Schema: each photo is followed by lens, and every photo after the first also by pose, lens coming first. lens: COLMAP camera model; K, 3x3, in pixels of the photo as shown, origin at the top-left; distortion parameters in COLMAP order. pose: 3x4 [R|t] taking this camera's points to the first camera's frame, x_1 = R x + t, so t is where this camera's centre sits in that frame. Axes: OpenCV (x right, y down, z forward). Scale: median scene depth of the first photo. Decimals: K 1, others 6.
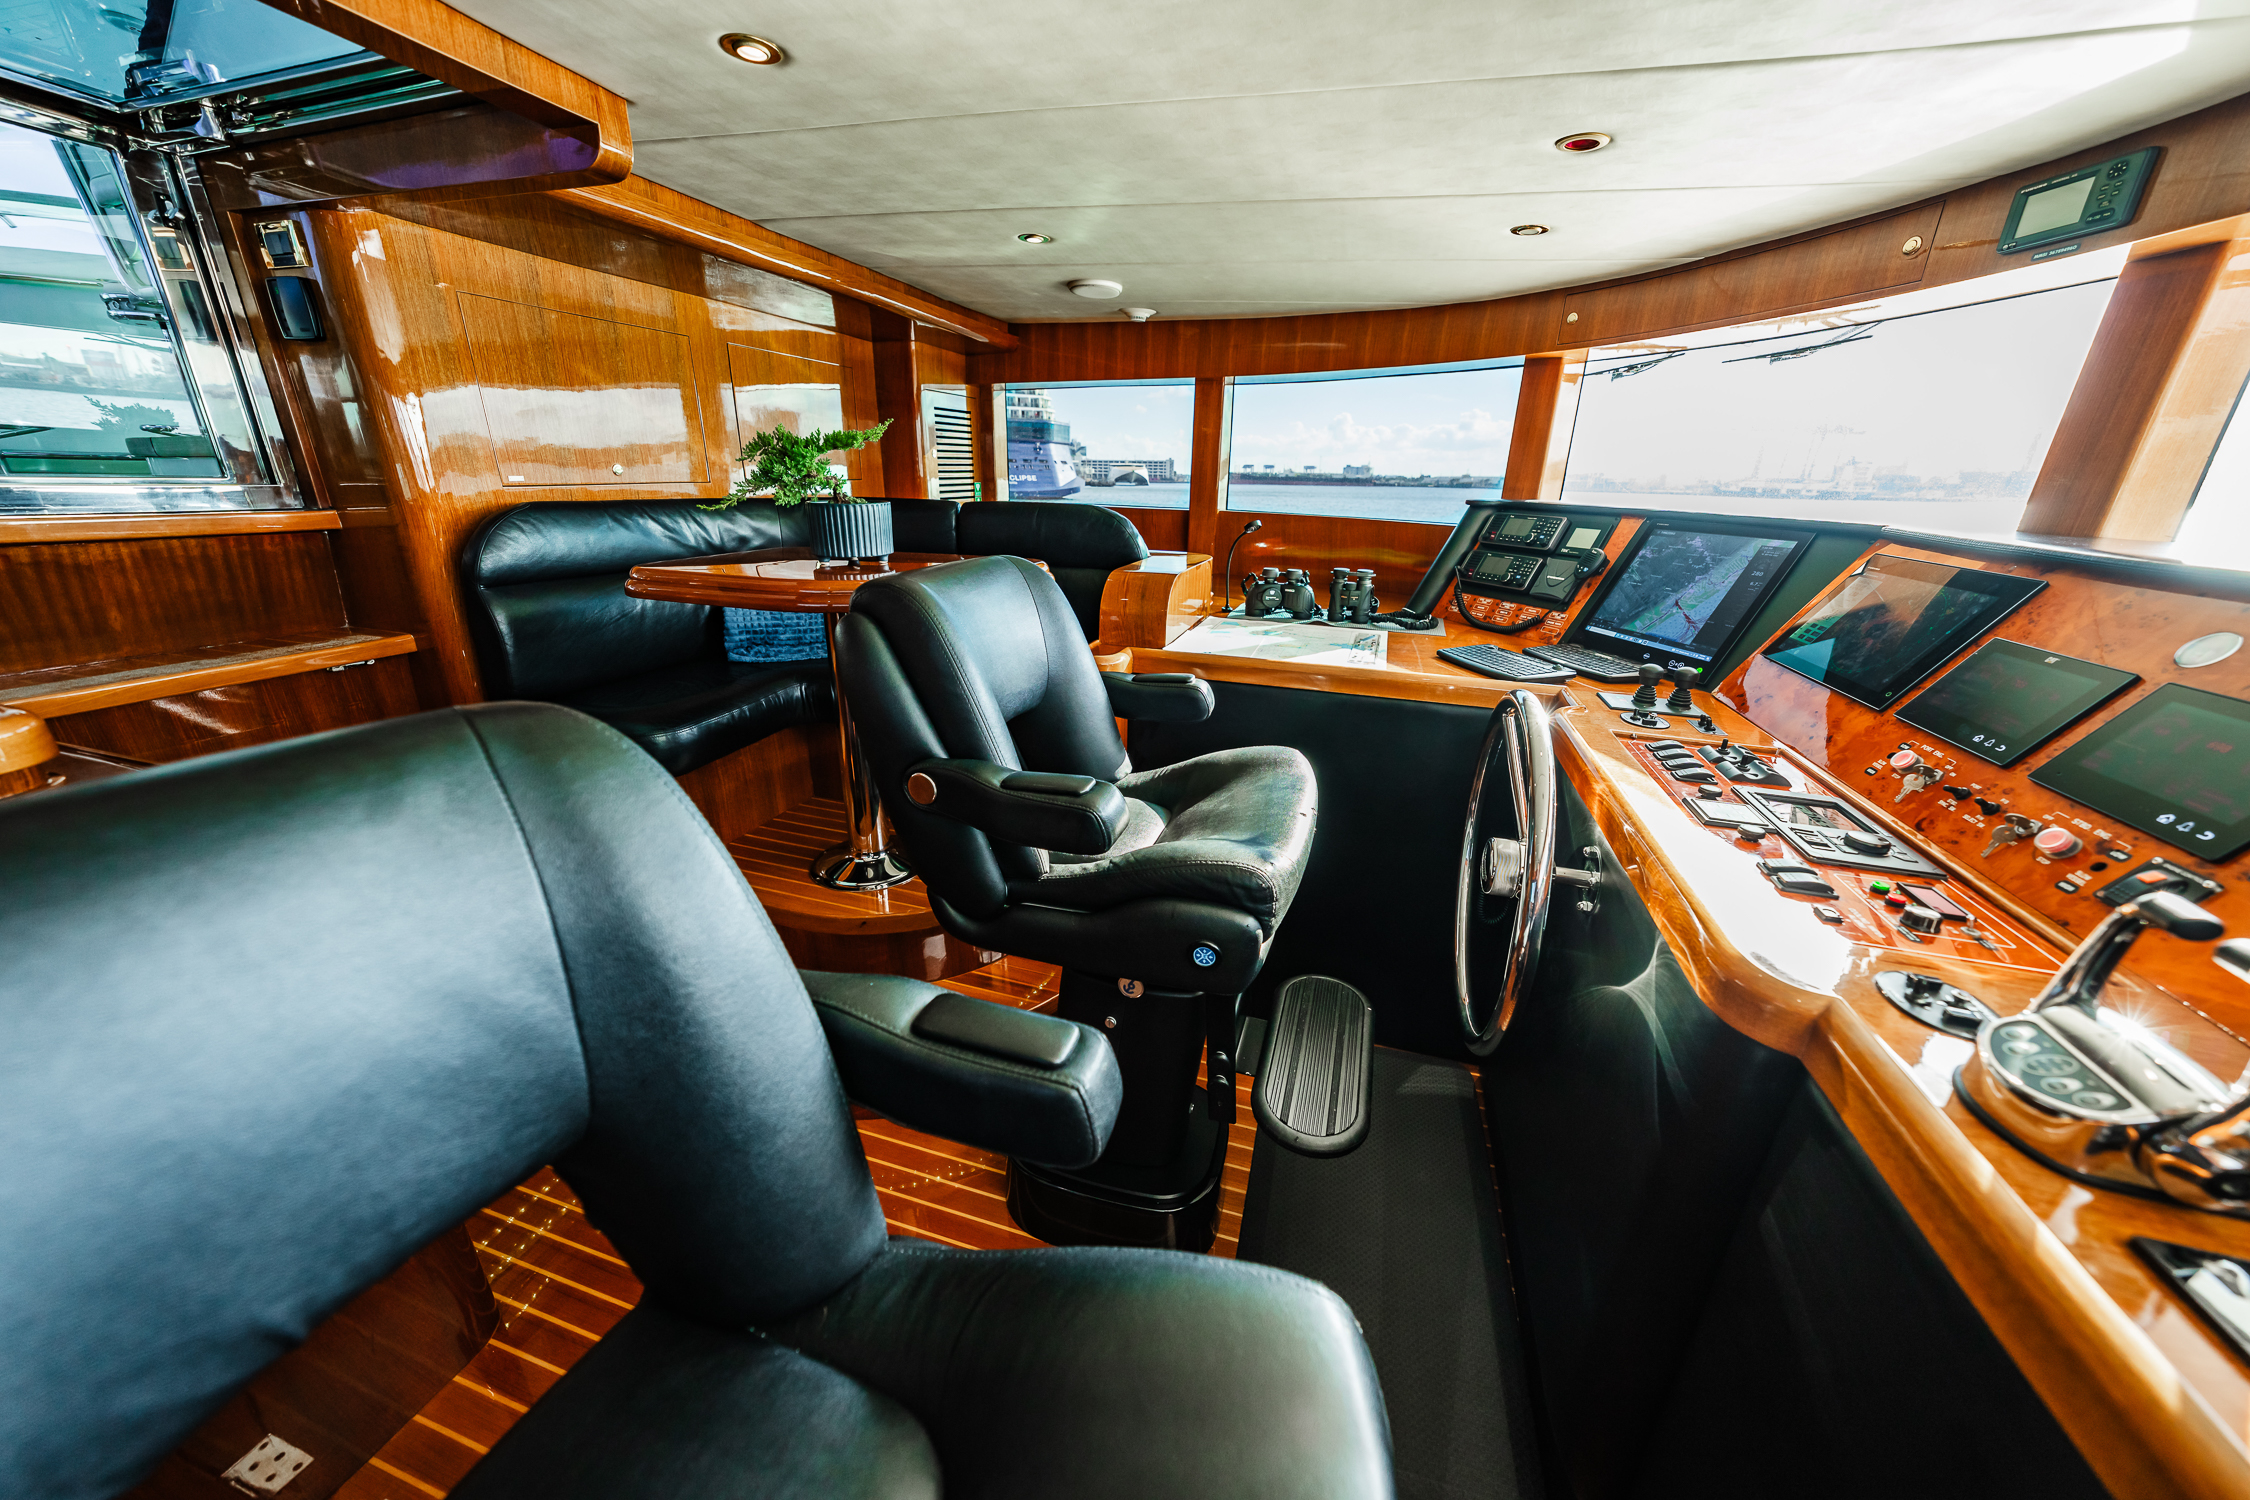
lens RADIAL K [[774.7, 0, 1136.7], [0, 774.7, 736.9], [0, 0, 1]] dist [-0.002345, 0.002153]
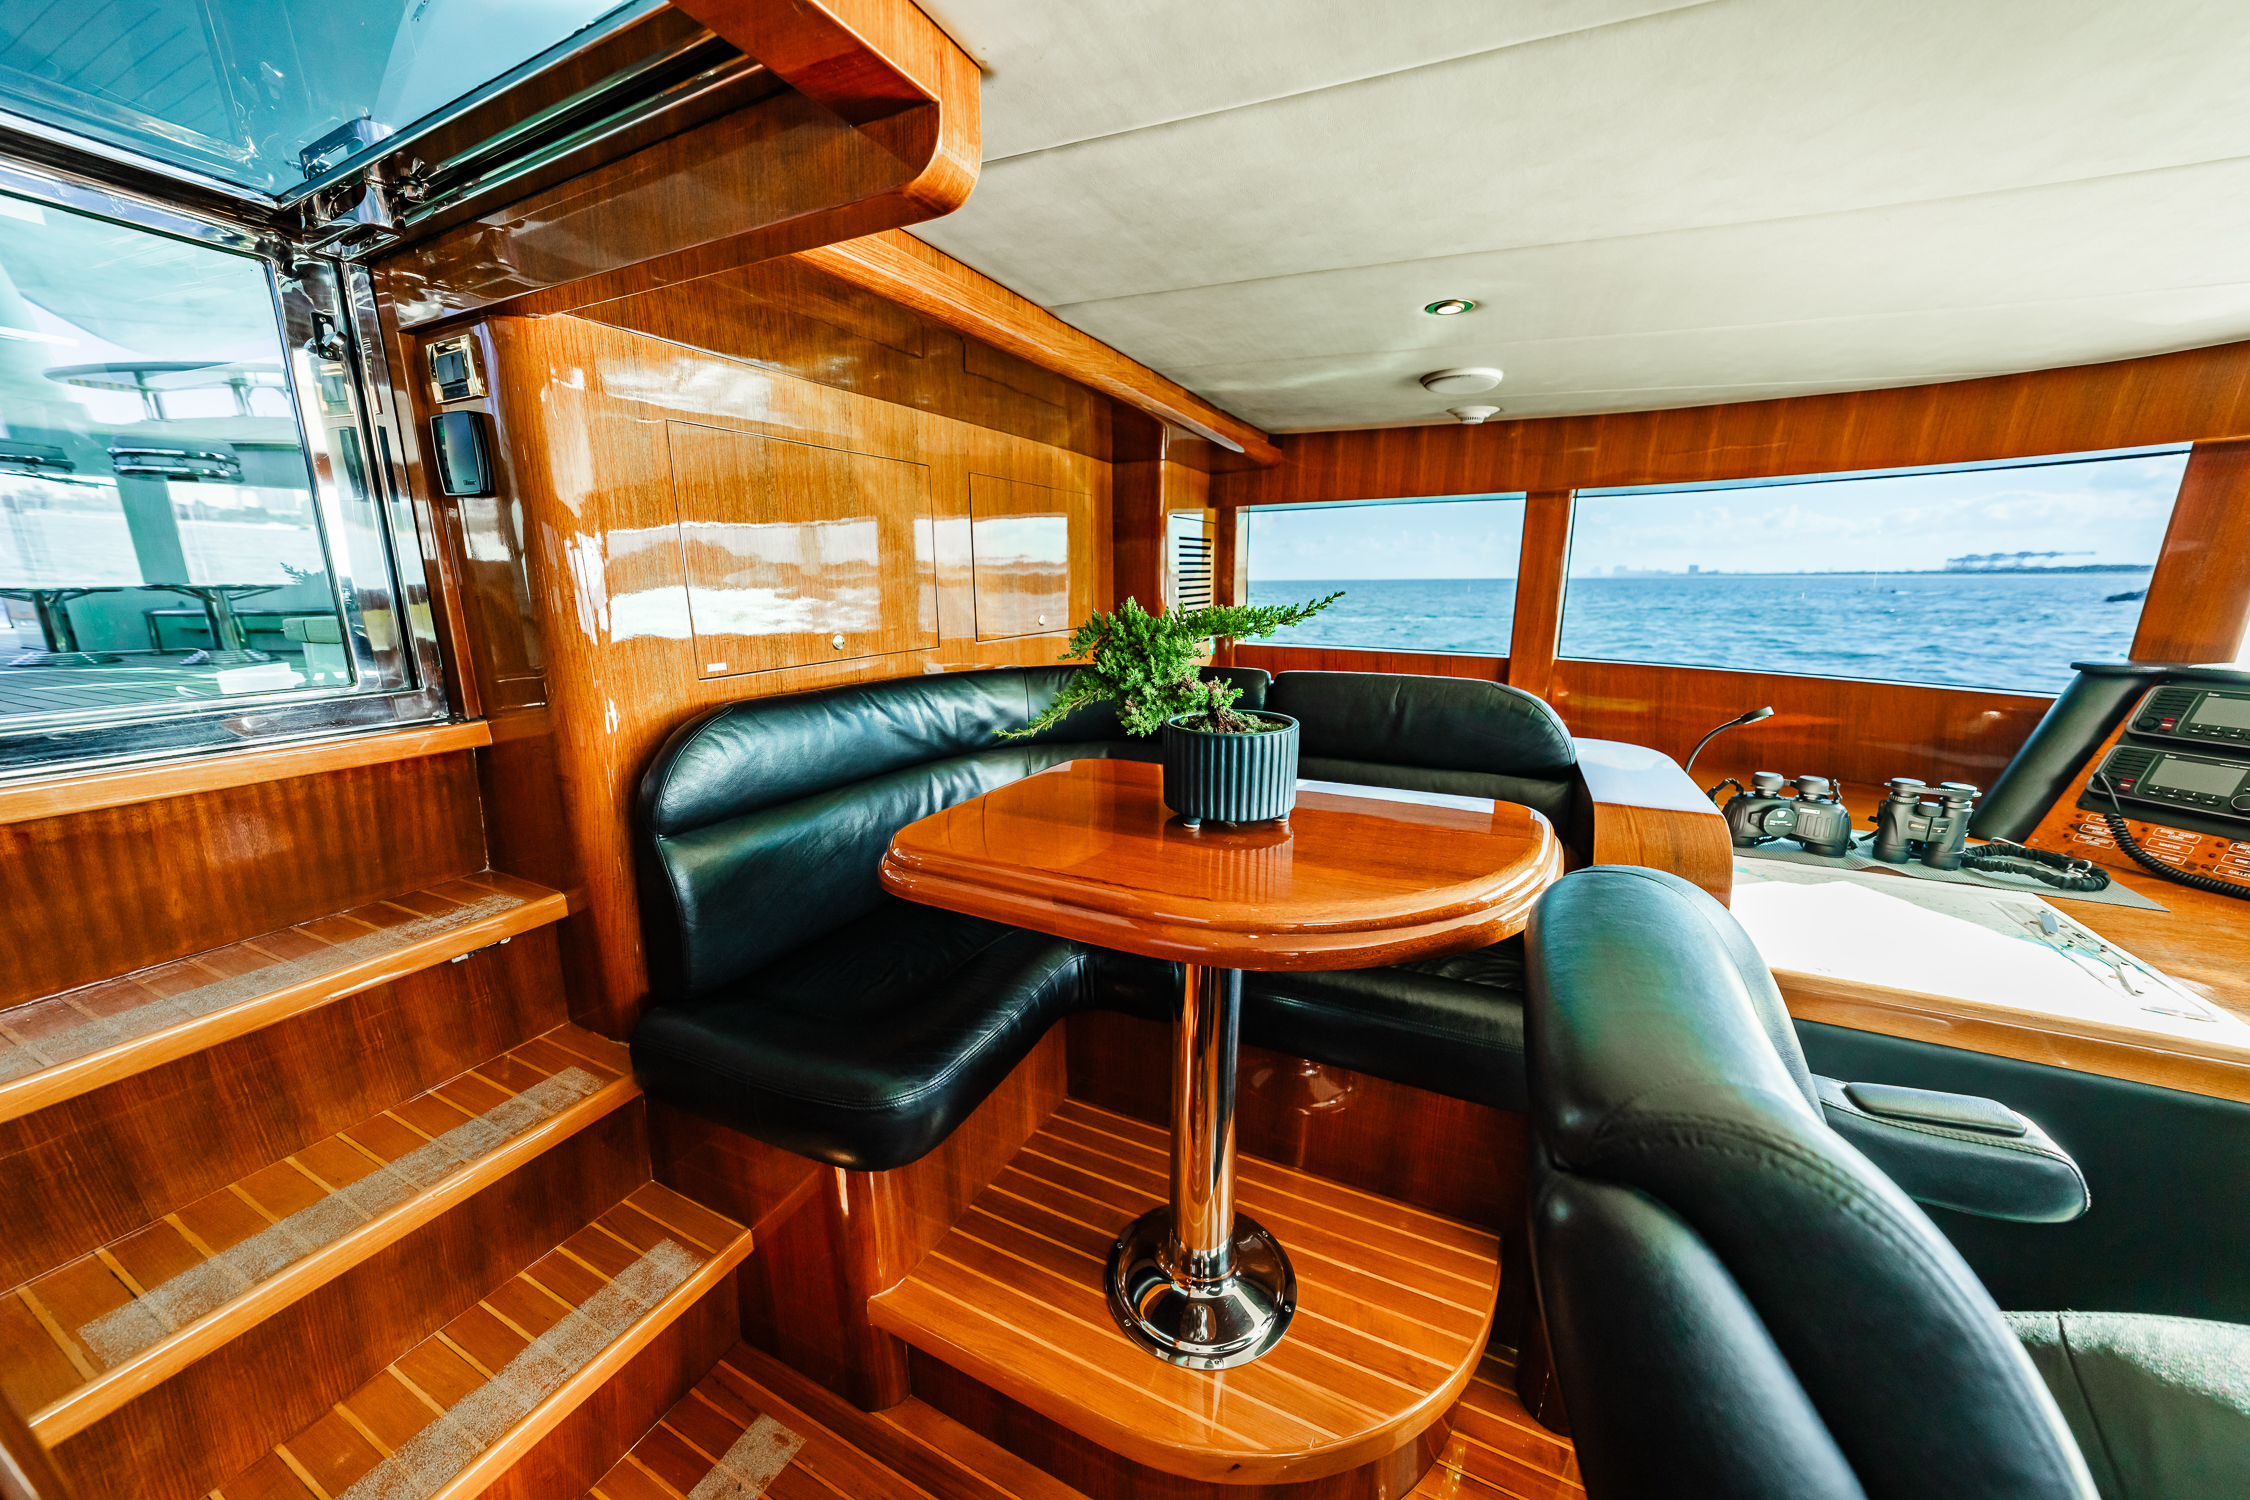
lens RADIAL K [[774.7, 0, 1128.1], [0, 774.7, 750.3], [0, 0, 1]] dist [-0.002345, 0.002153]
pose [[0.989677, 0.010605, -0.142925, -0.341145], [-0.025880, 0.994089, -0.105441, -0.202768], [0.140962, 0.108051, 0.984101, 0.377611]]
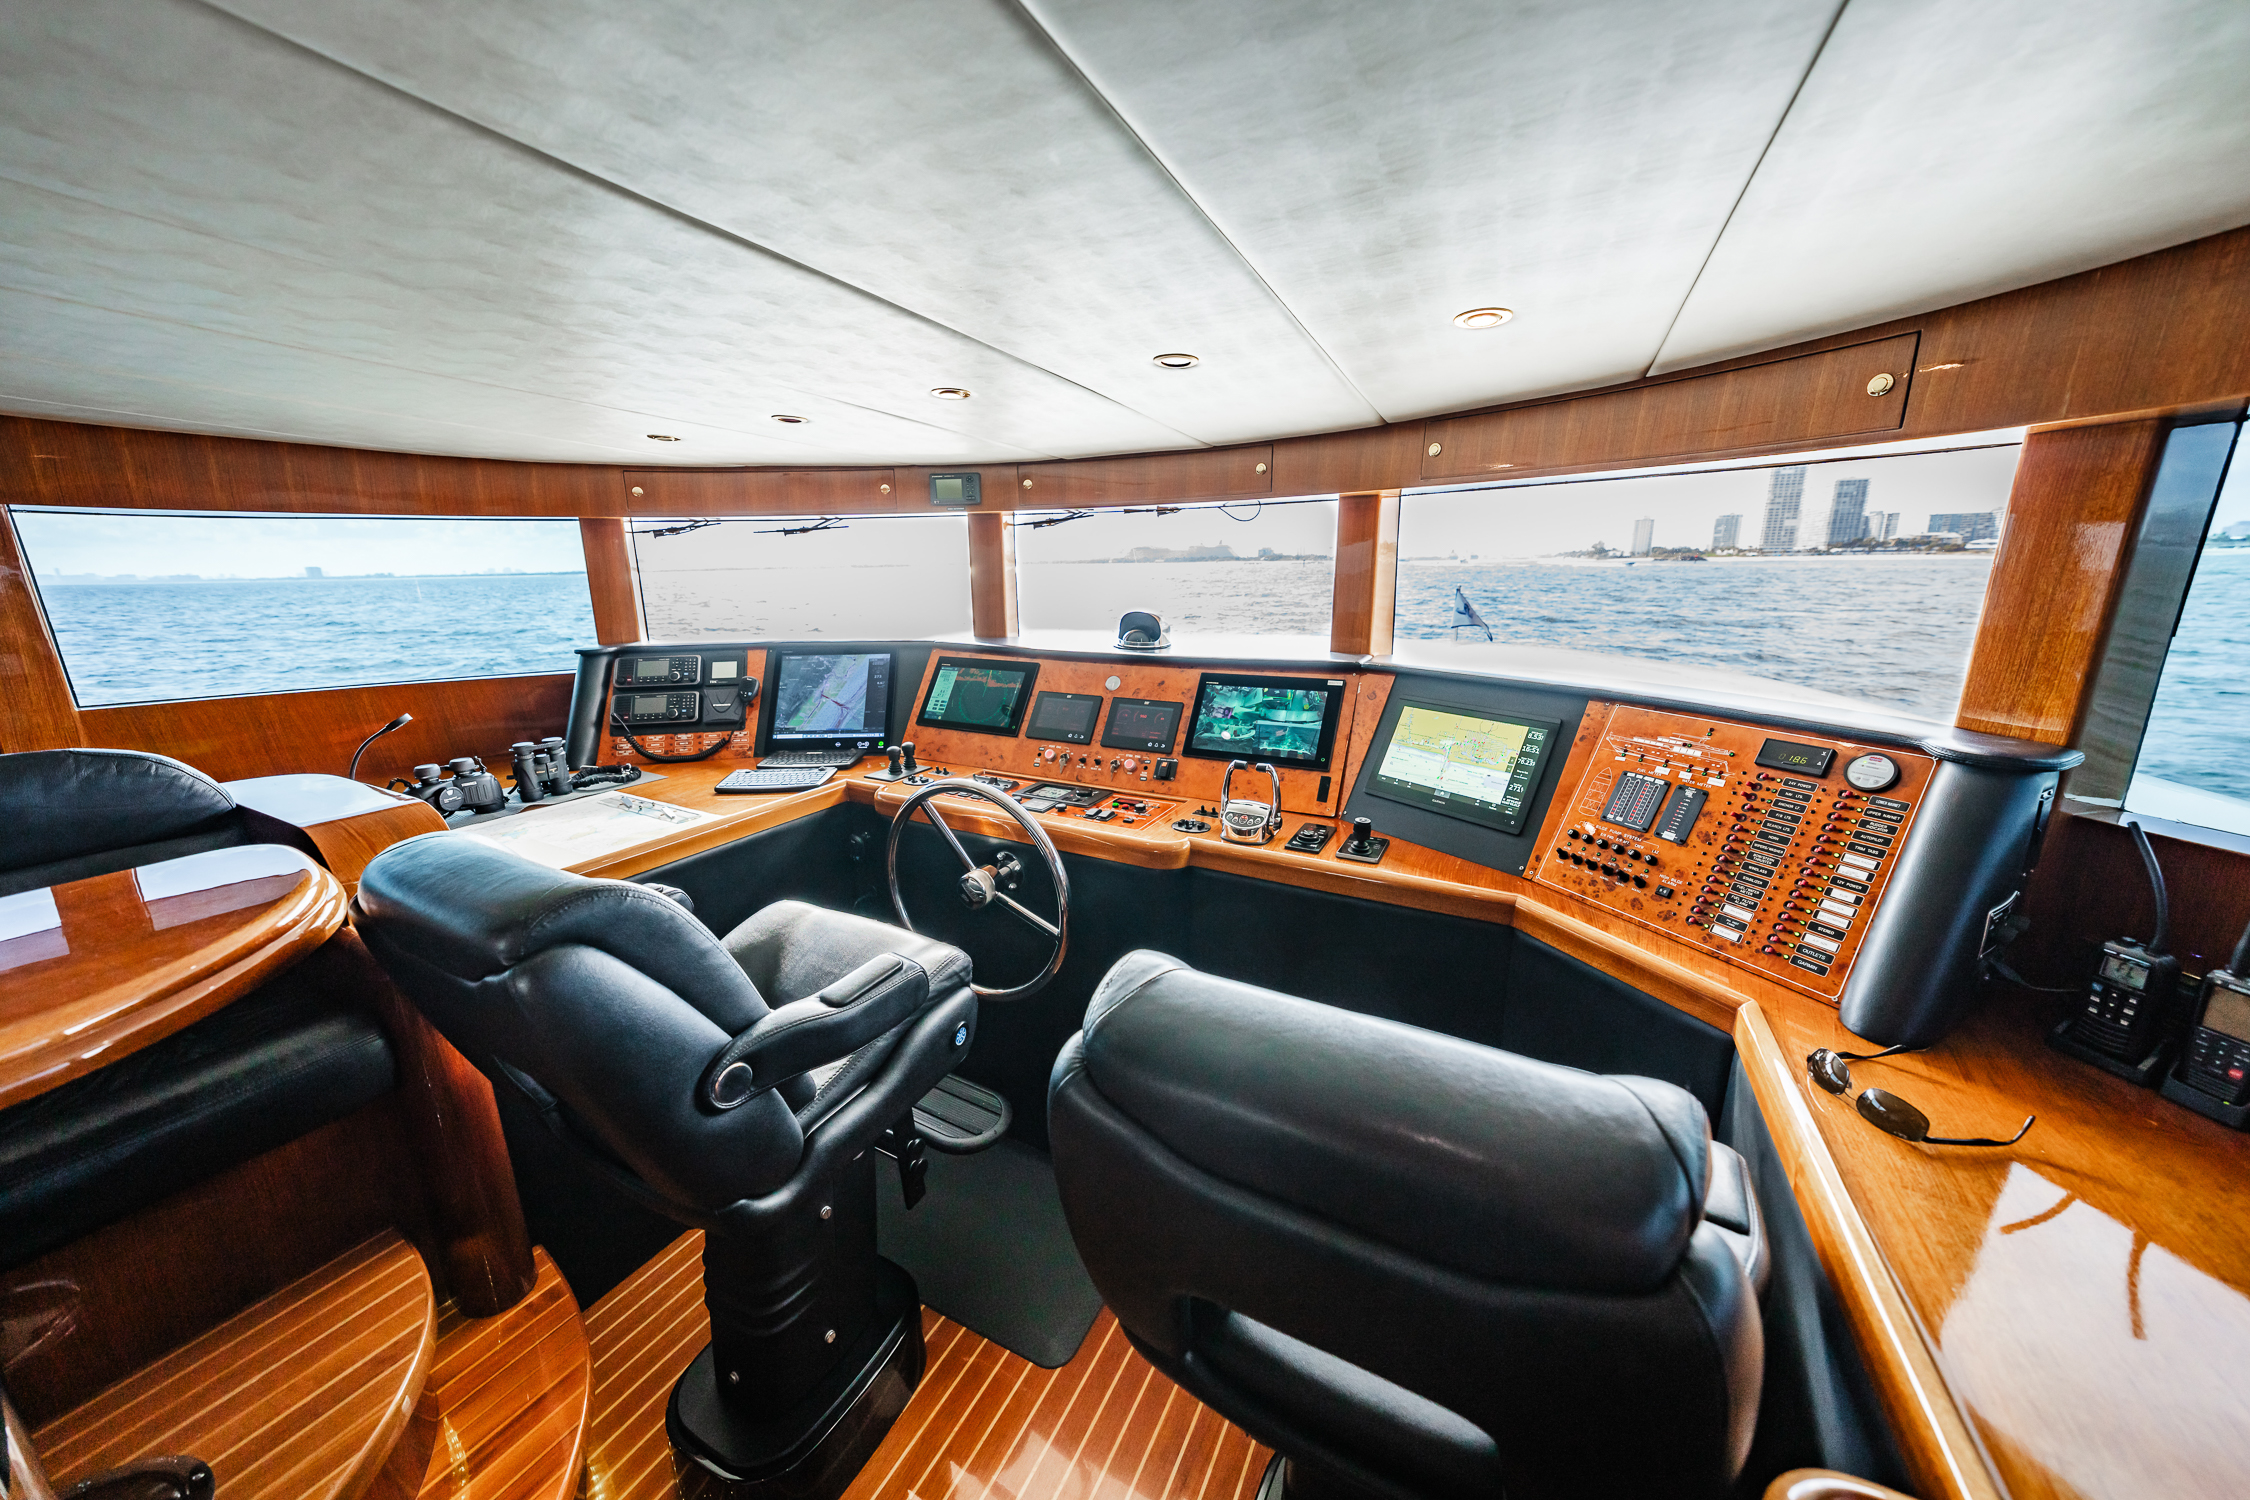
lens RADIAL K [[774.7, 0, 1132.4], [0, 774.7, 730.9], [0, 0, 1]] dist [-0.002345, 0.002153]
pose [[0.185613, -0.234349, 0.954269, -0.576277], [0.333699, 0.928462, 0.163104, -0.181118], [-0.924225, 0.288165, 0.250536, 0.158144]]
